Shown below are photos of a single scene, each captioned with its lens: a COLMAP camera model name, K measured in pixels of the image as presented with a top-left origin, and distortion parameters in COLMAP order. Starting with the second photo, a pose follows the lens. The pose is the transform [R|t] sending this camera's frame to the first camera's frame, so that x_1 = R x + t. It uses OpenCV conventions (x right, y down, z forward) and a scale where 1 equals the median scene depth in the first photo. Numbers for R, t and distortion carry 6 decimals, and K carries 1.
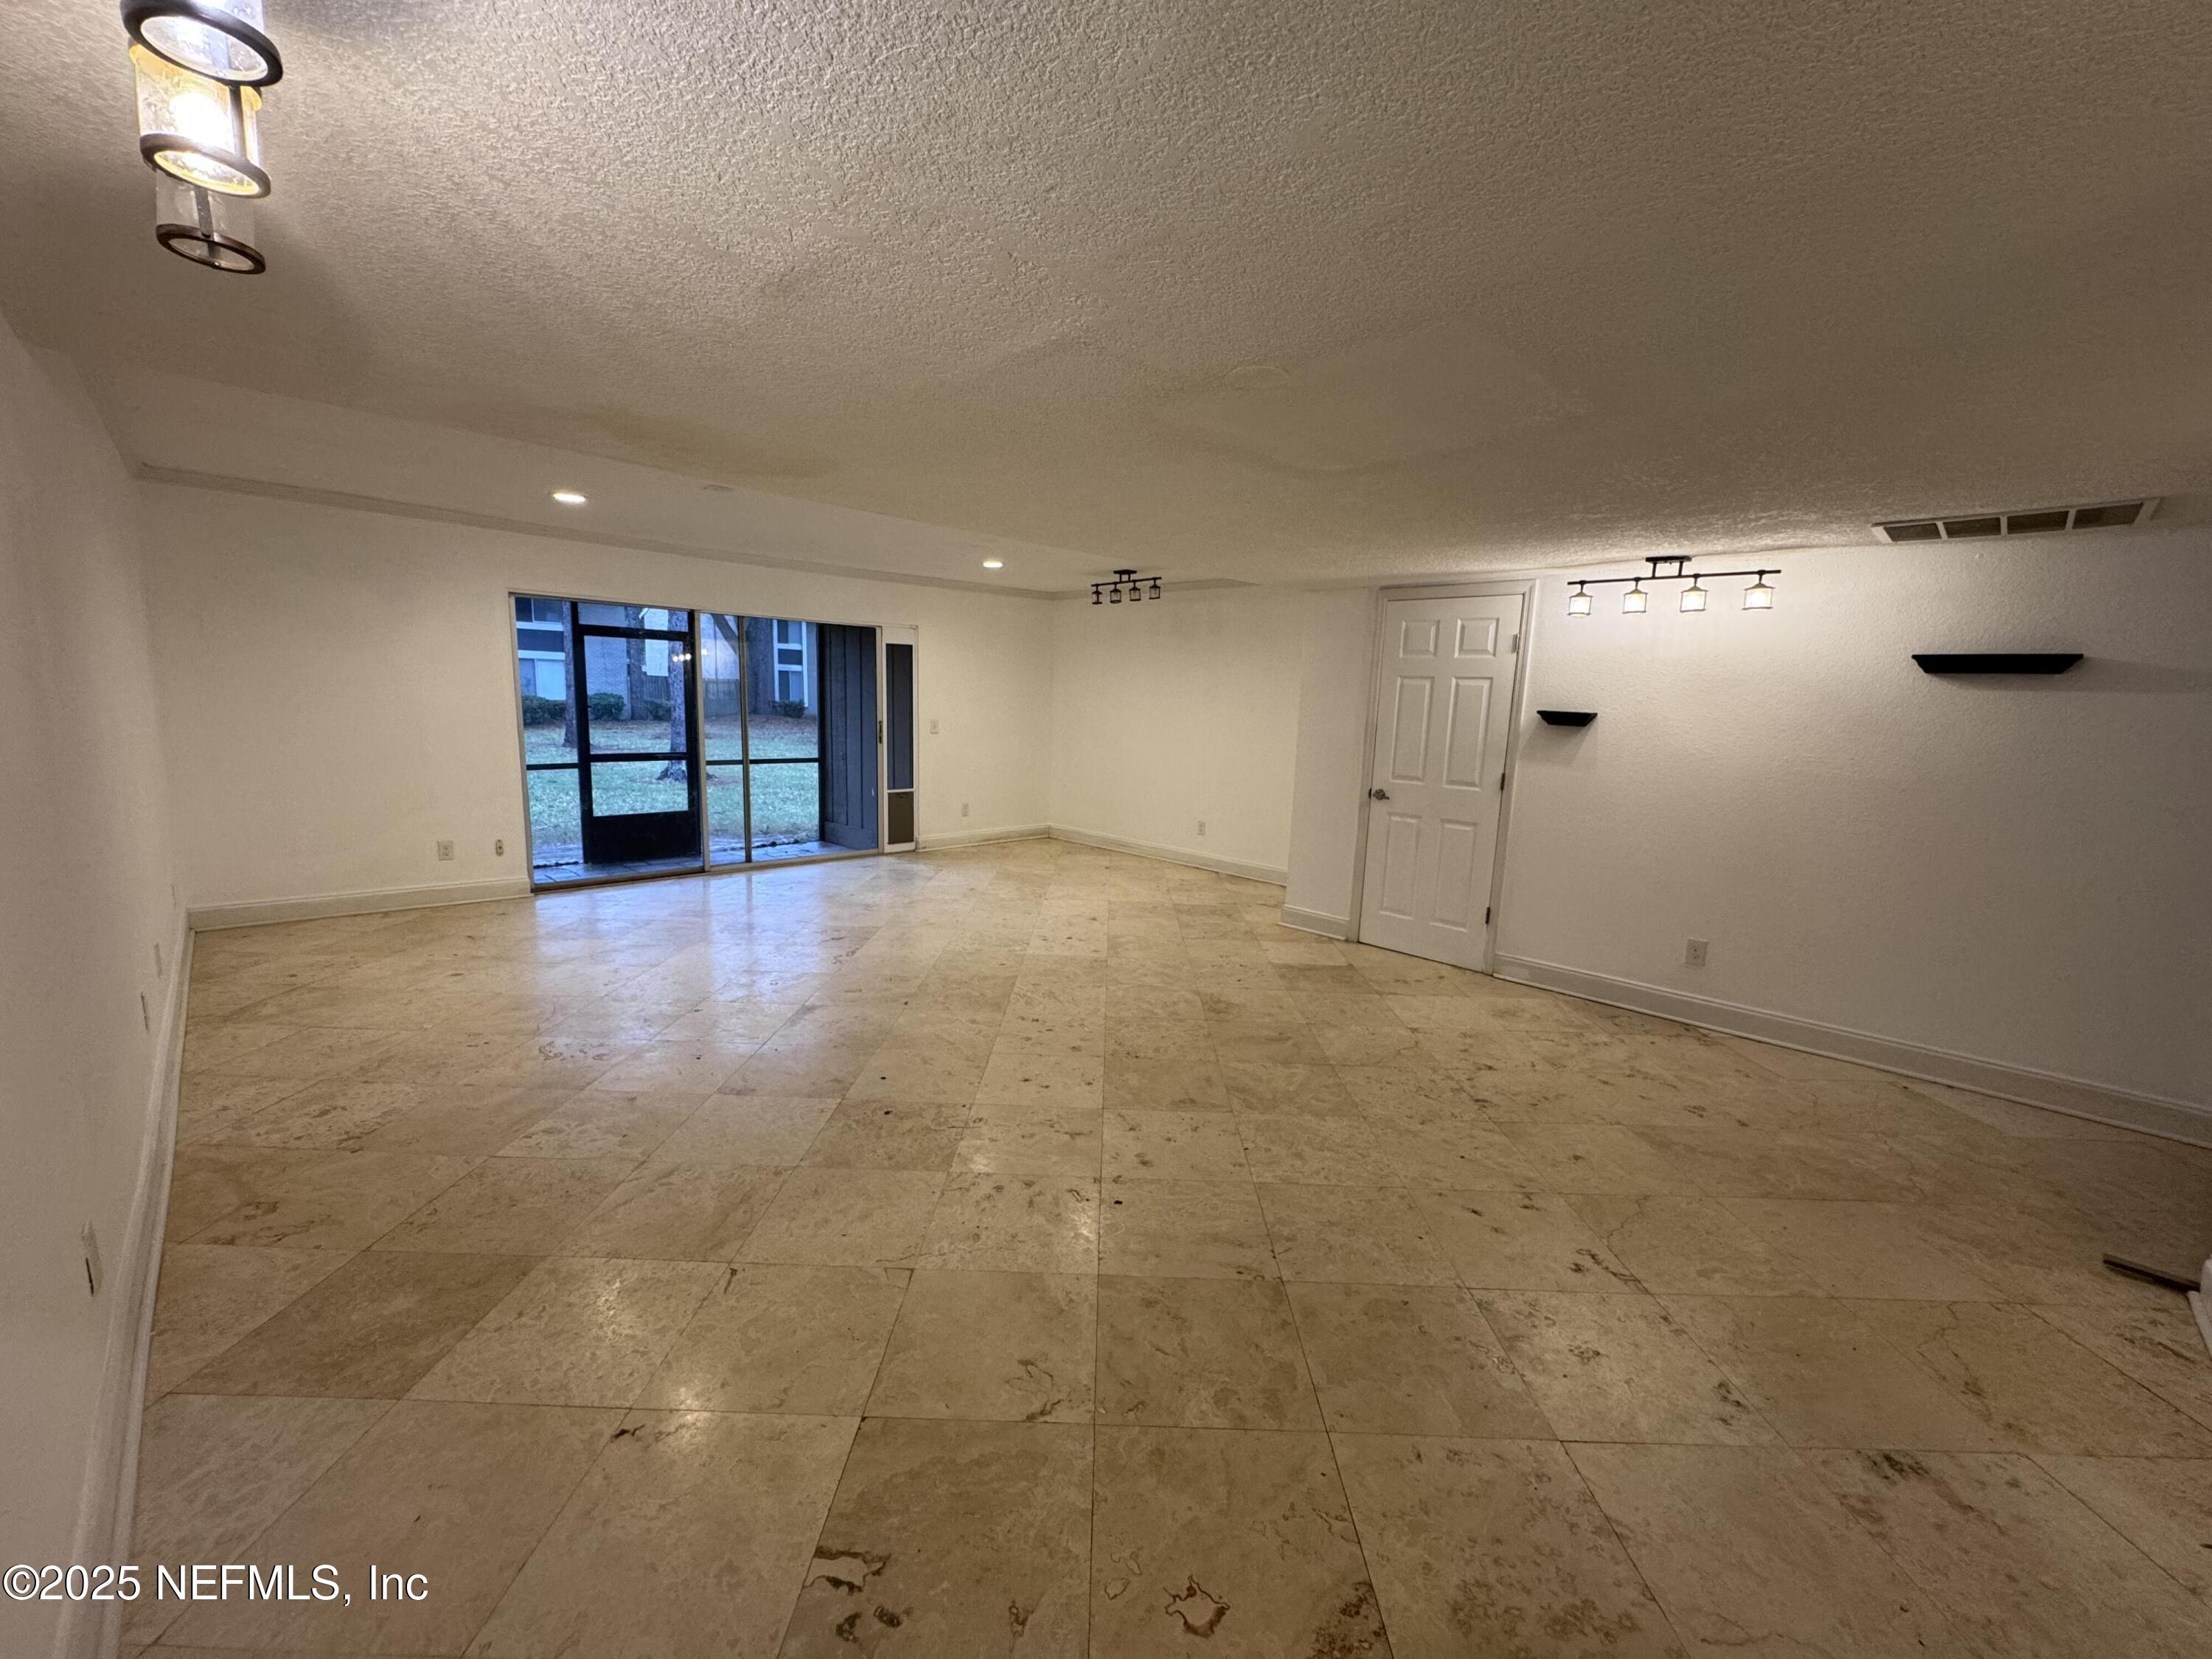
lens RADIAL K [[873.1, 0, 1112.5], [0, 873.1, 837.8], [0, 0, 1]] dist [-0.003770, 0.000457]
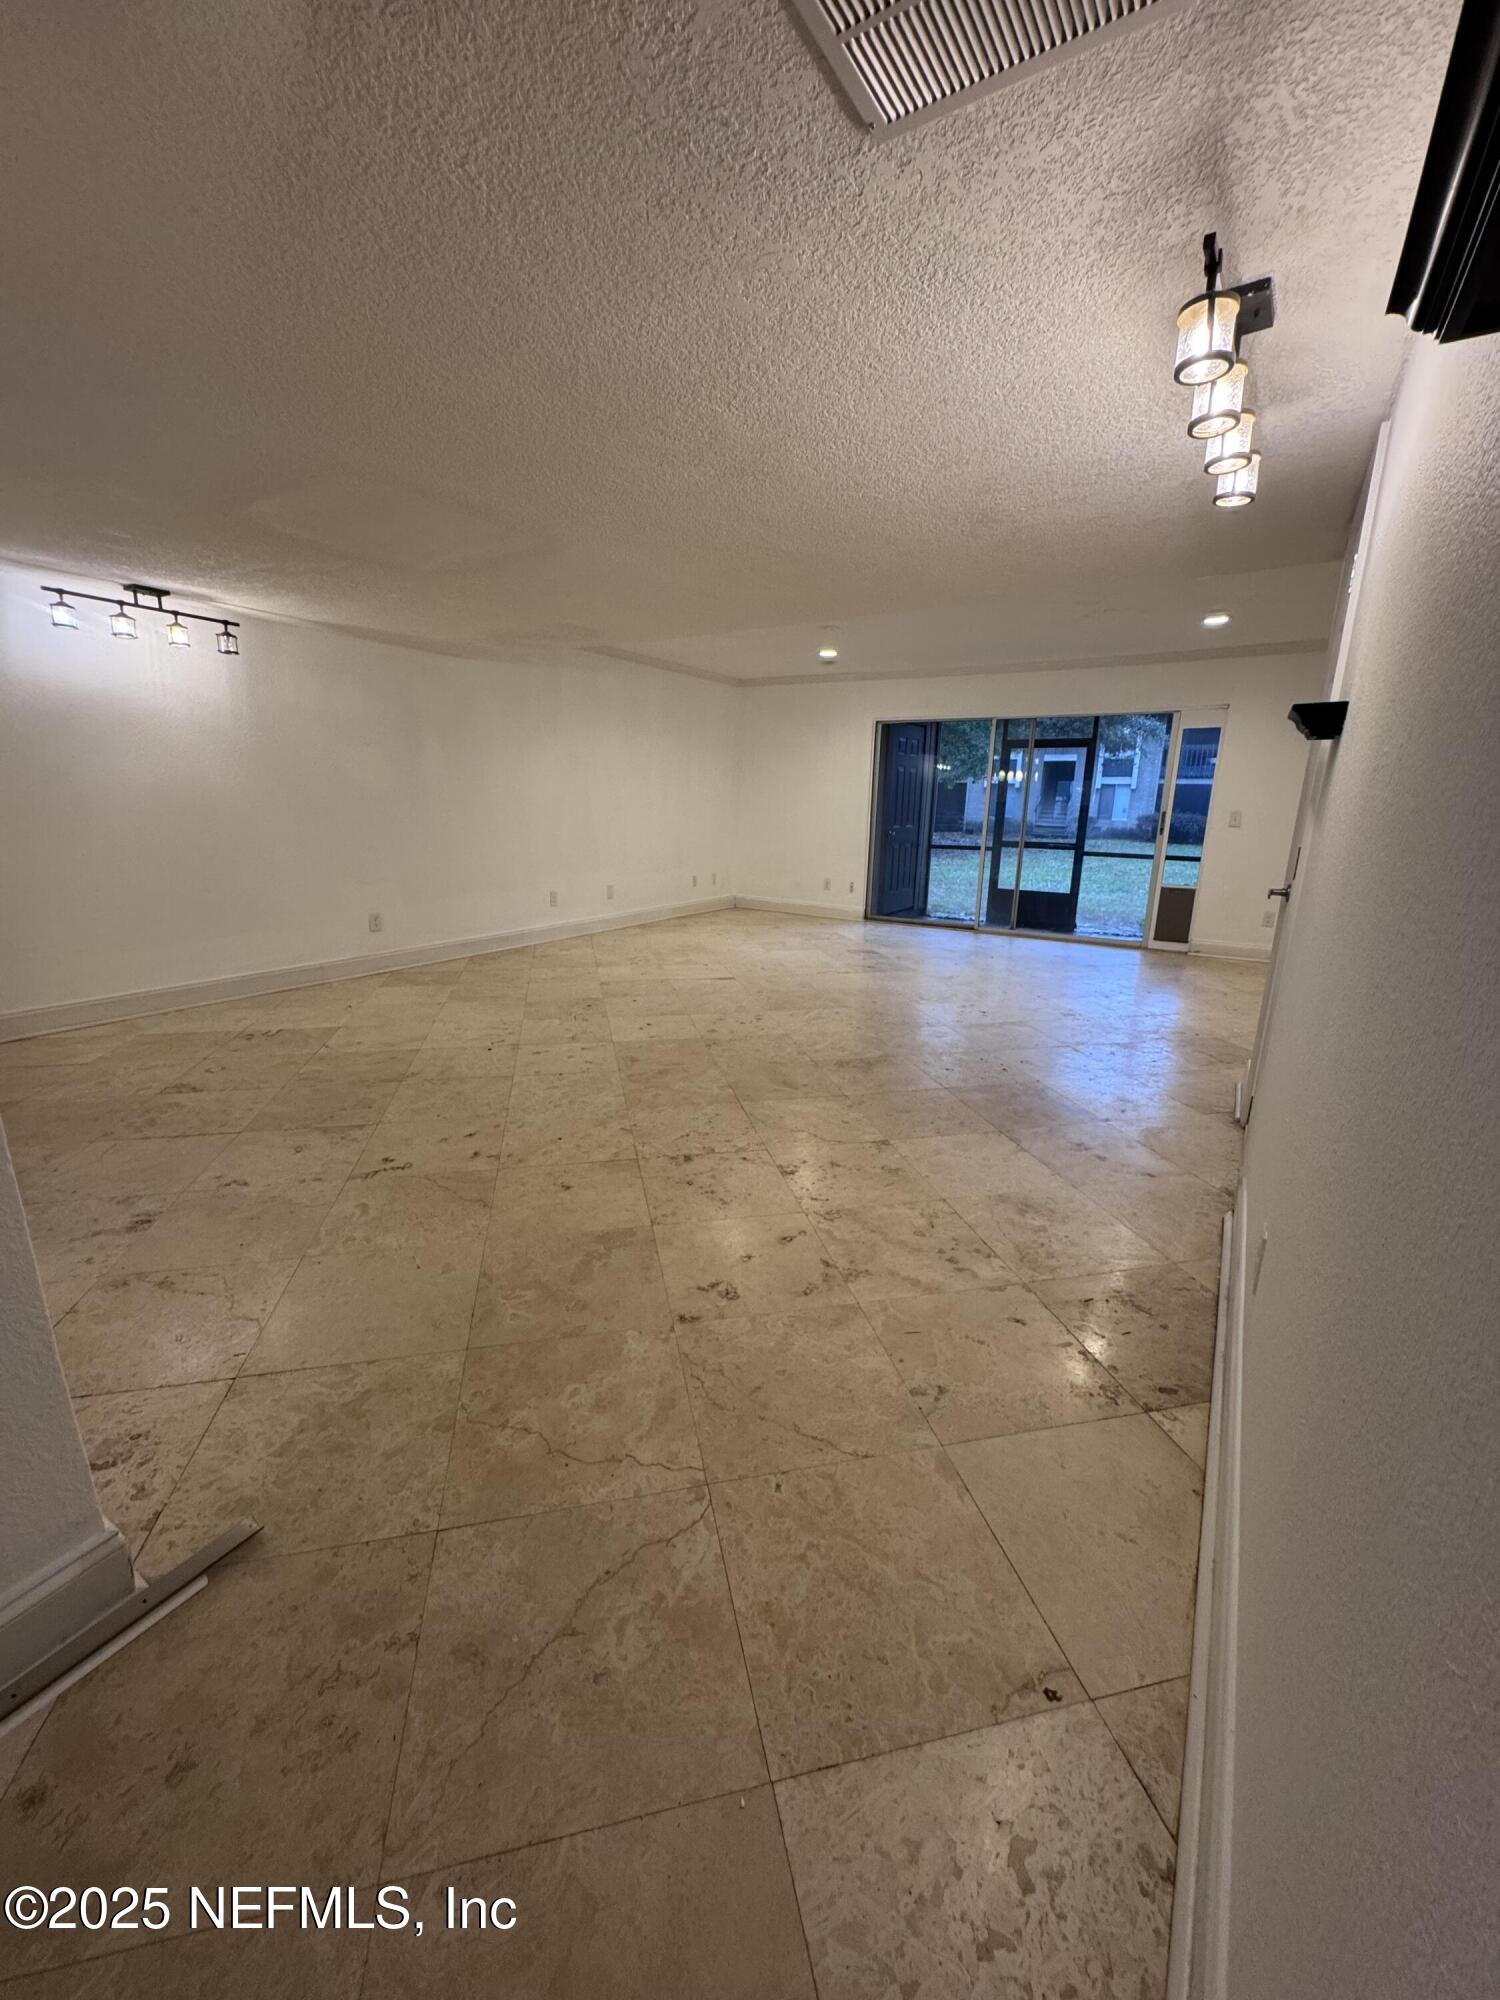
lens RADIAL K [[789.4, 0, 749.0], [0, 789.4, 1006.2], [0, 0, 1]] dist [-0.003770, 0.000457]
pose [[0.235341, 0.219261, -0.946858, 1.098973], [-0.164312, 0.969173, 0.183588, -0.019332], [0.957923, 0.112375, 0.264114, 0.753471]]
